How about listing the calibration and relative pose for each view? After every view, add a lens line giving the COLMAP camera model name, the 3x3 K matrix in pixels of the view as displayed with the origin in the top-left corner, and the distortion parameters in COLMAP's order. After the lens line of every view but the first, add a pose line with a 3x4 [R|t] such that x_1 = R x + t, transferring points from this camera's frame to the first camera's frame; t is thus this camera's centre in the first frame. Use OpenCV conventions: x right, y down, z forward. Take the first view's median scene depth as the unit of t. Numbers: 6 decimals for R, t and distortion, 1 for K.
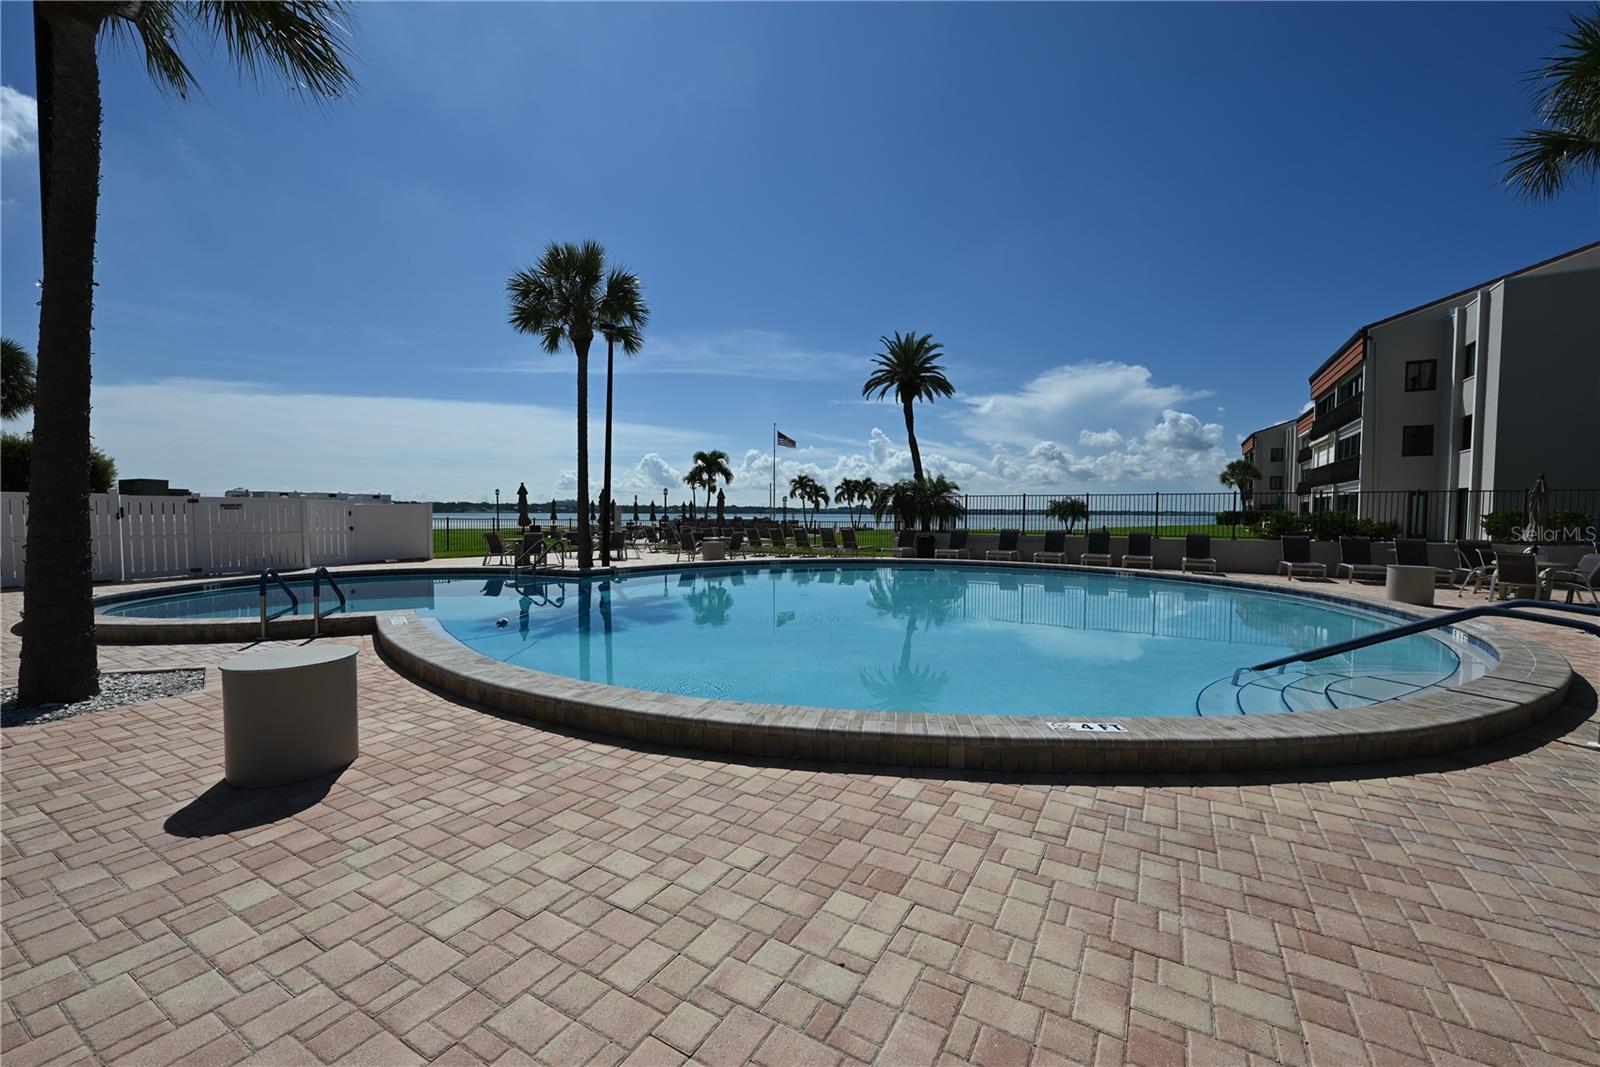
lens RADIAL K [[636.4, 0, 798.7], [0, 636.4, 537.2], [0, 0, 1]] dist [0.000397, -0.001193]
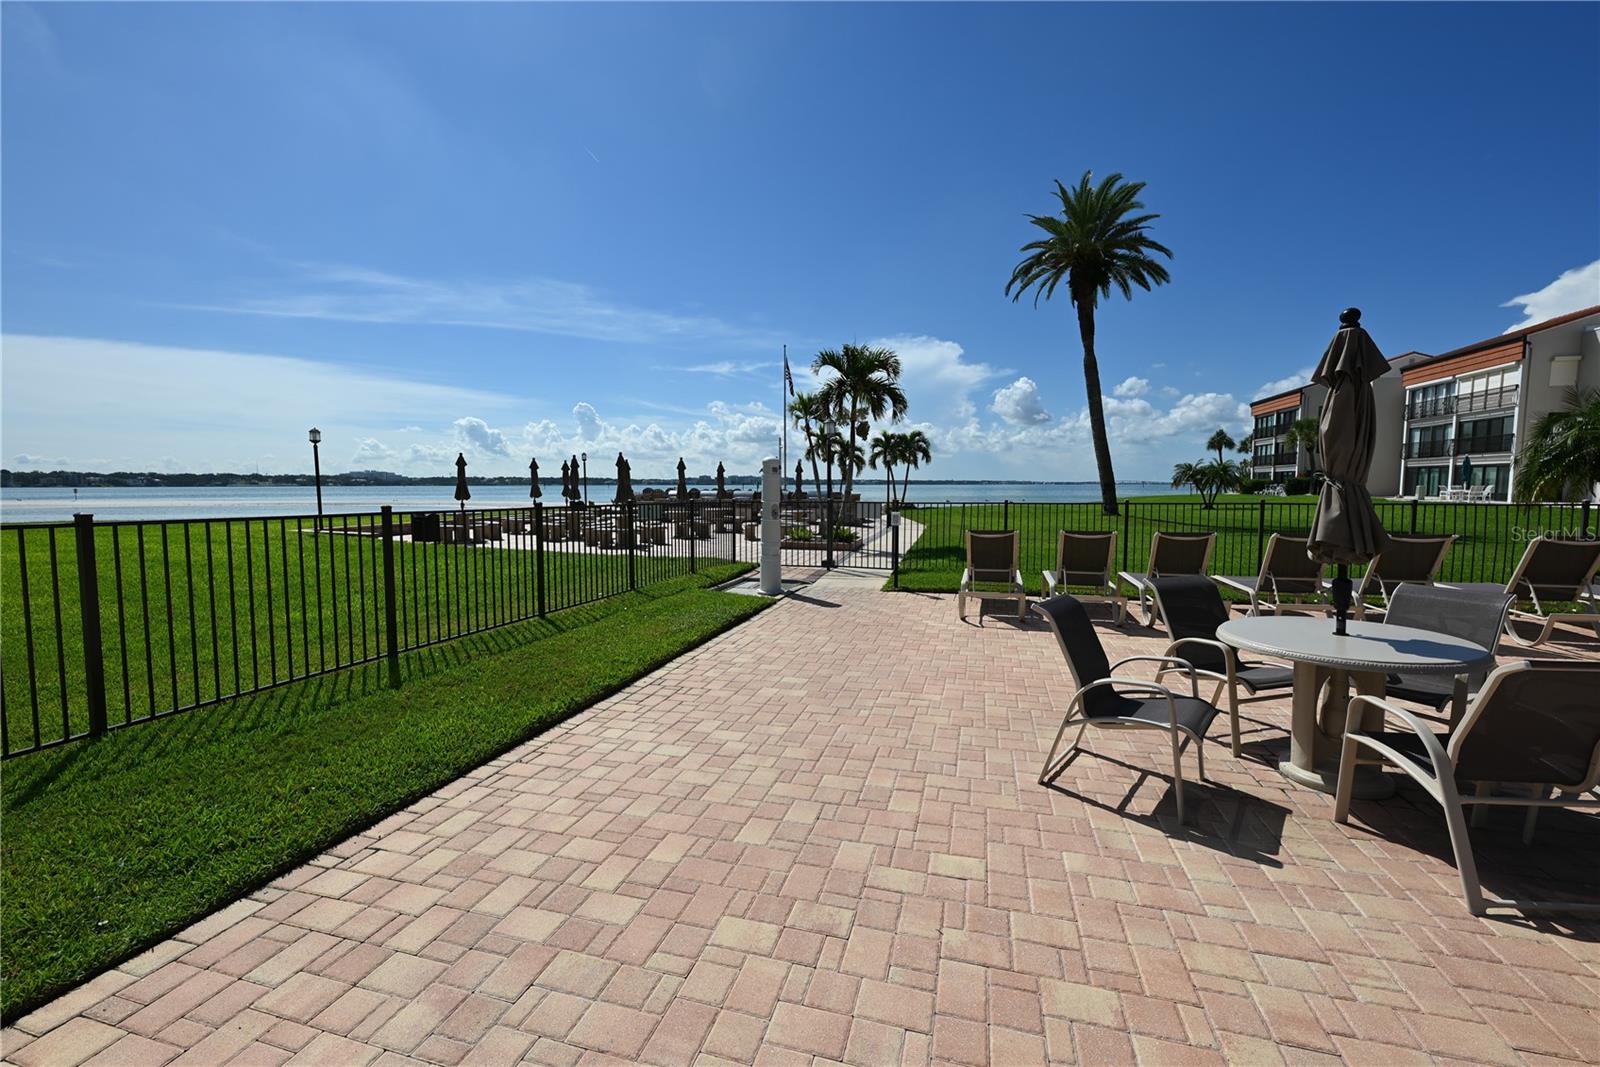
lens RADIAL K [[636.4, 0, 796.0], [0, 636.4, 550.6], [0, 0, 1]] dist [0.000397, -0.001193]
pose [[0.966287, -0.033219, 0.255315, -0.249676], [0.016103, 0.997498, 0.068838, -0.017445], [-0.256963, -0.062406, 0.964404, 0.459231]]
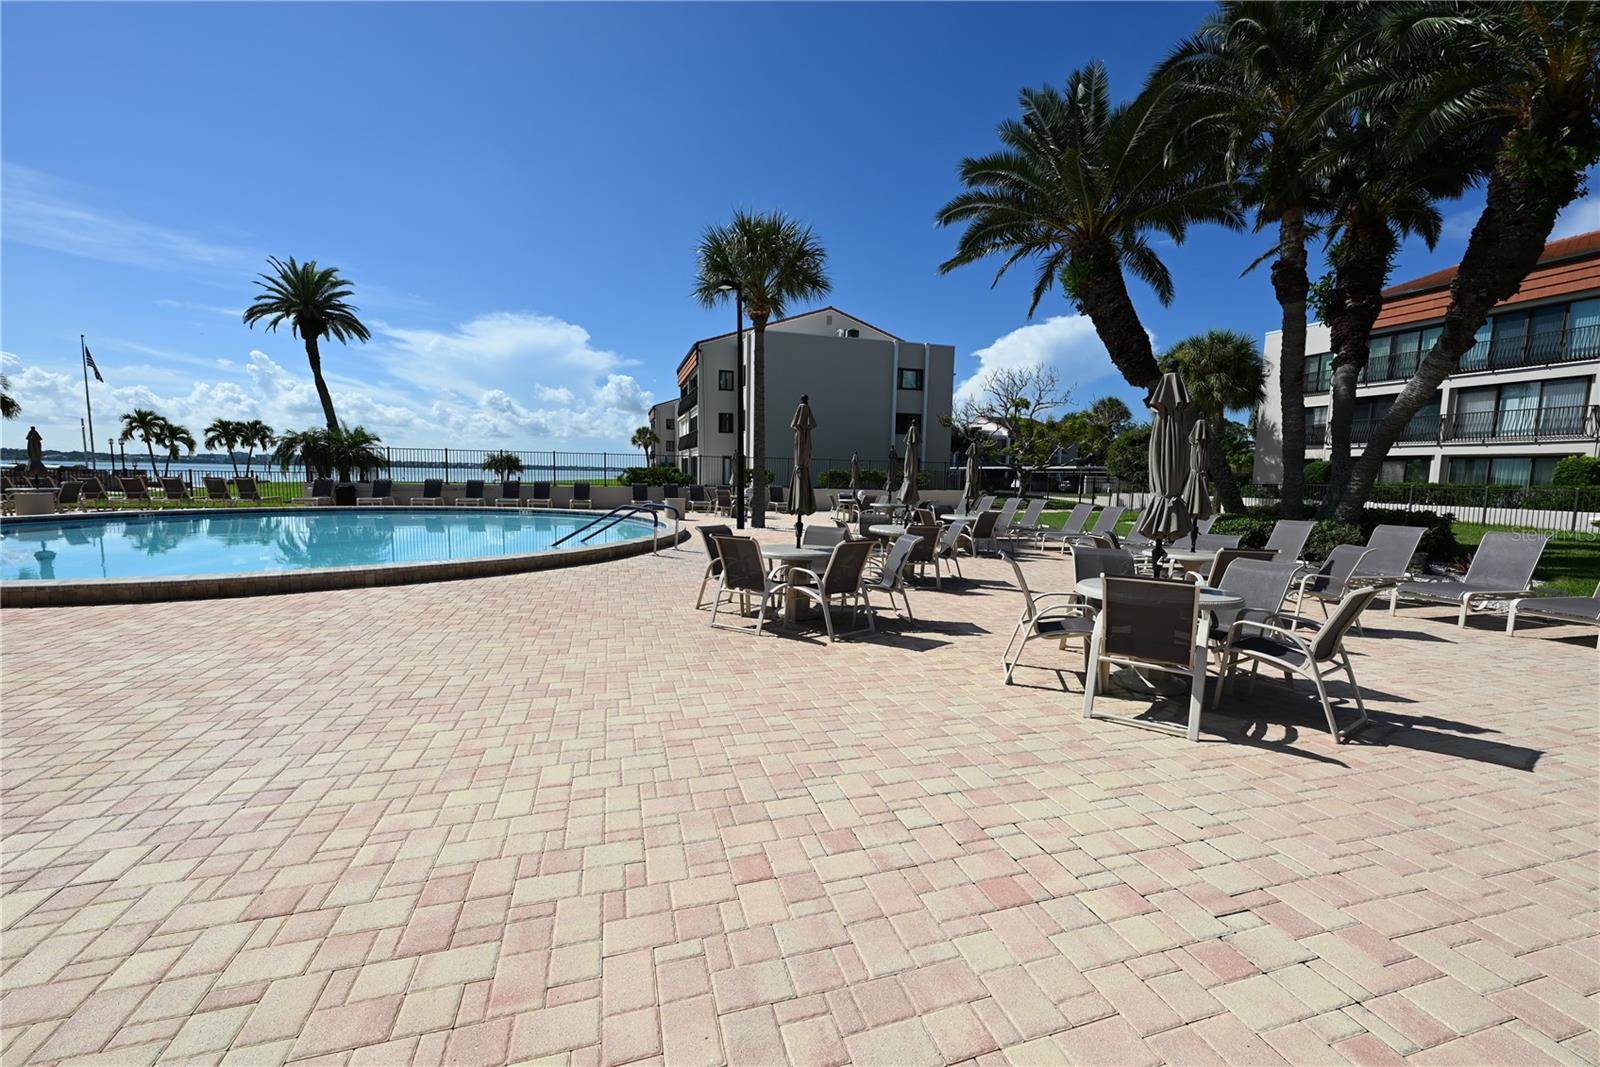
lens RADIAL K [[636.4, 0, 807.5], [0, 636.4, 530.7], [0, 0, 1]] dist [0.000397, -0.001193]
pose [[0.682415, -0.056301, 0.728794, -0.018600], [0.011161, 0.997716, 0.066626, 0.004967], [-0.730880, -0.037333, 0.681484, -0.128529]]
